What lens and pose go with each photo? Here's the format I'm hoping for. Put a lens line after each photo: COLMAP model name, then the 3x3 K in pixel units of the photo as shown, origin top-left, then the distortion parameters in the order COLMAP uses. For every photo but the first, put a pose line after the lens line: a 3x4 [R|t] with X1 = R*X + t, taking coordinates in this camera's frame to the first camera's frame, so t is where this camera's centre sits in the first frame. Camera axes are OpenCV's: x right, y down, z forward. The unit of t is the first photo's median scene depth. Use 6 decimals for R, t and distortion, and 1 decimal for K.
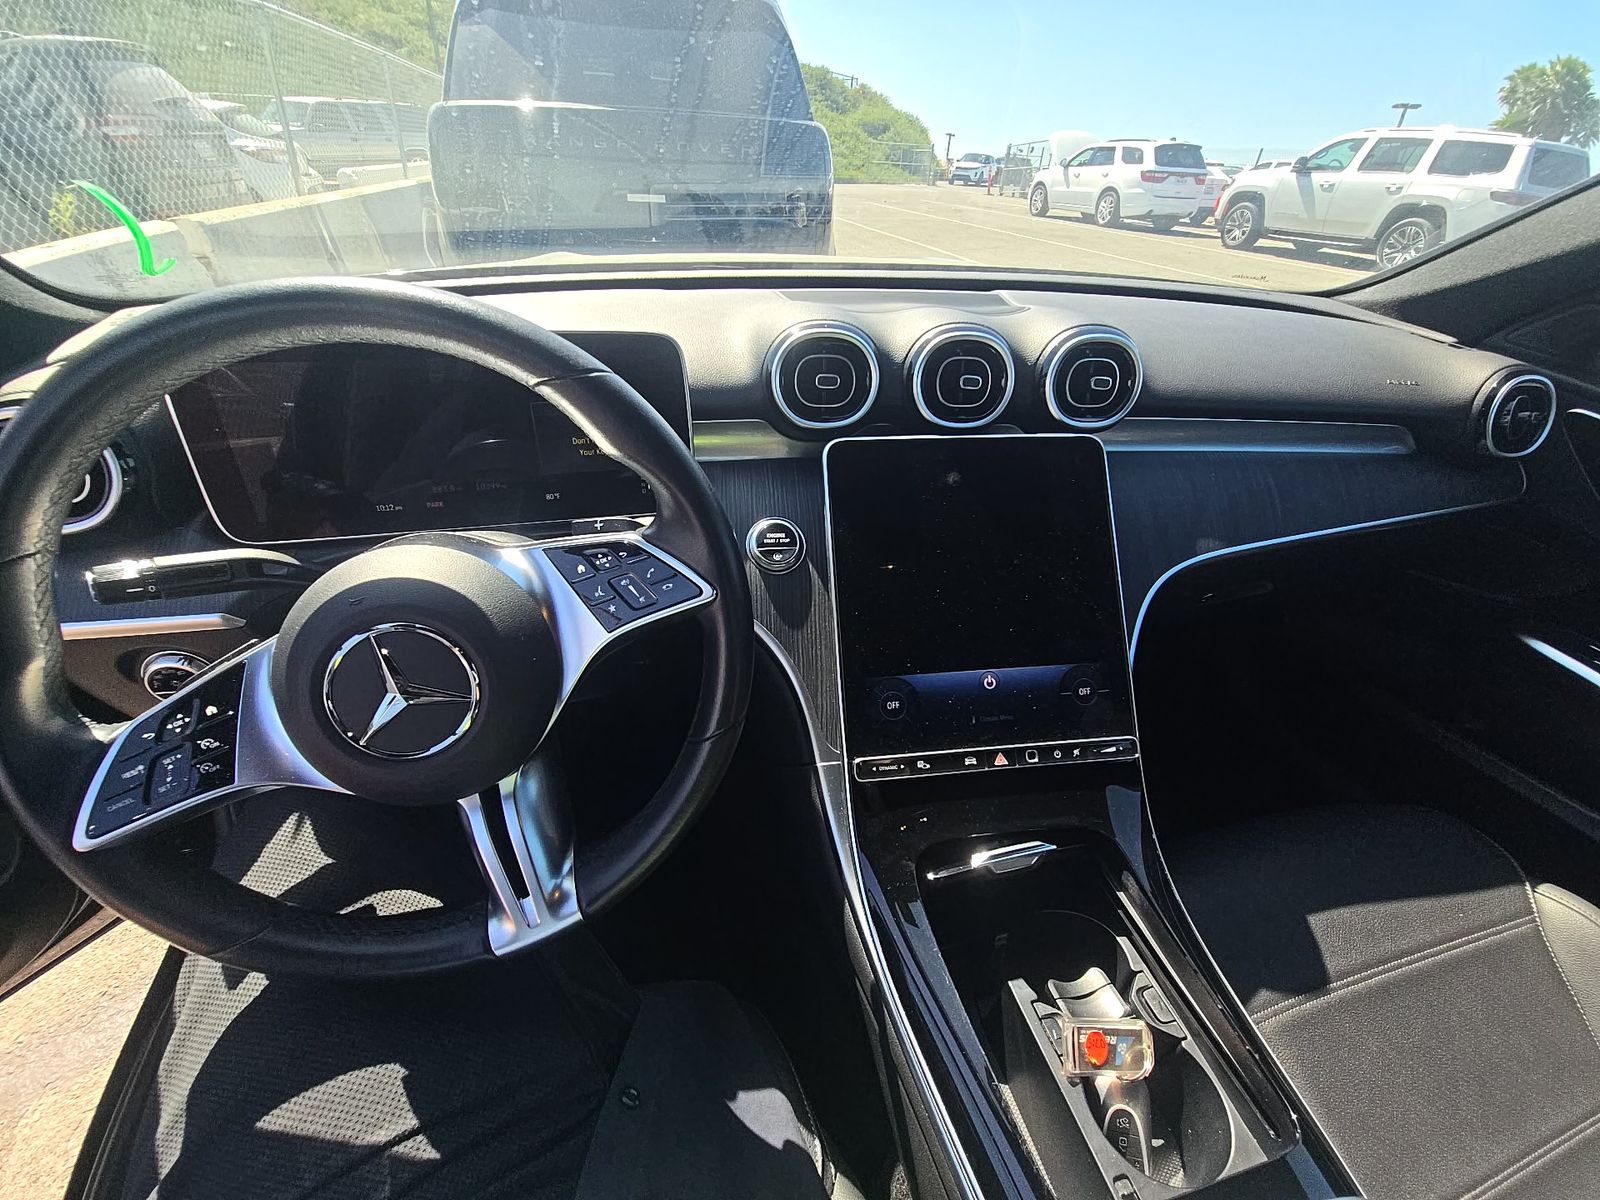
lens RADIAL K [[646.0, 0, 777.8], [0, 646.0, 606.3], [0, 0, 1]] dist [0.051498, -0.027891]
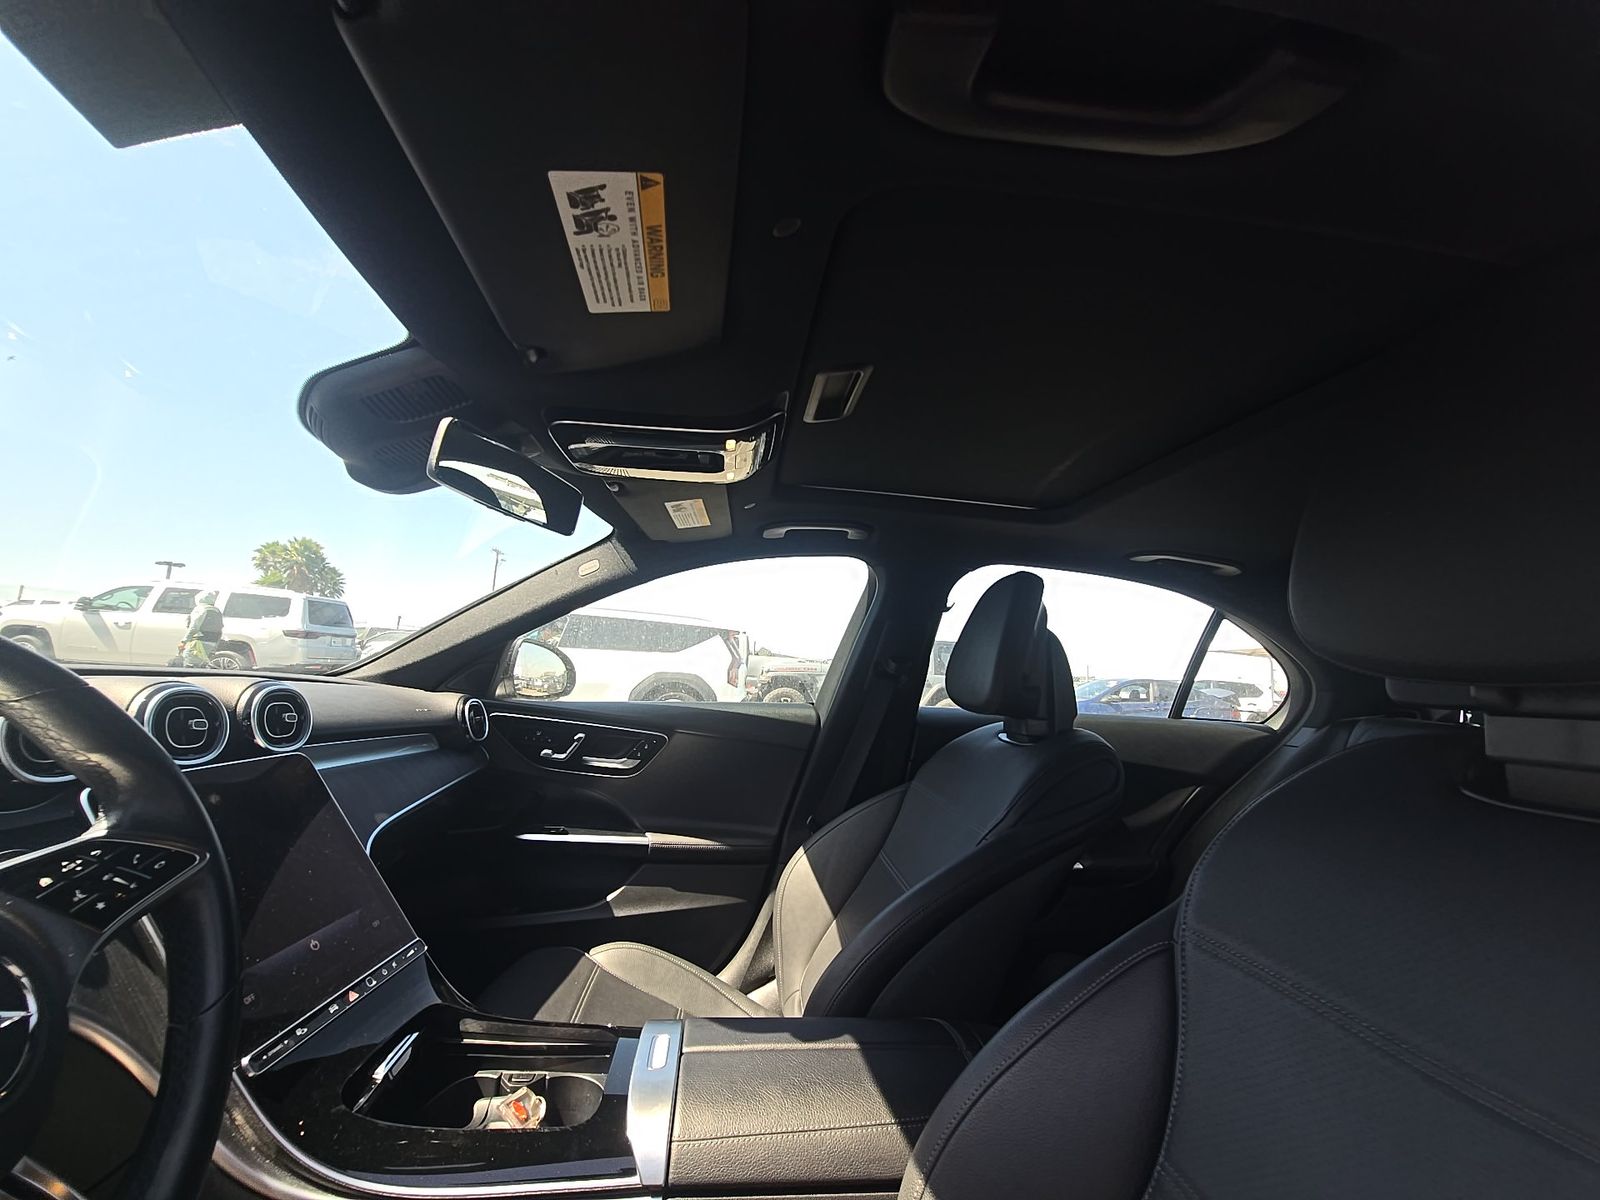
lens RADIAL K [[653.5, 0, 800.9], [0, 653.5, 568.8], [0, 0, 1]] dist [0.015396, -0.009480]
pose [[0.148898, 0.127568, 0.980590, -0.967756], [0.498412, 0.846787, -0.185843, 0.241722], [-0.854058, 0.516409, 0.062503, -0.221894]]
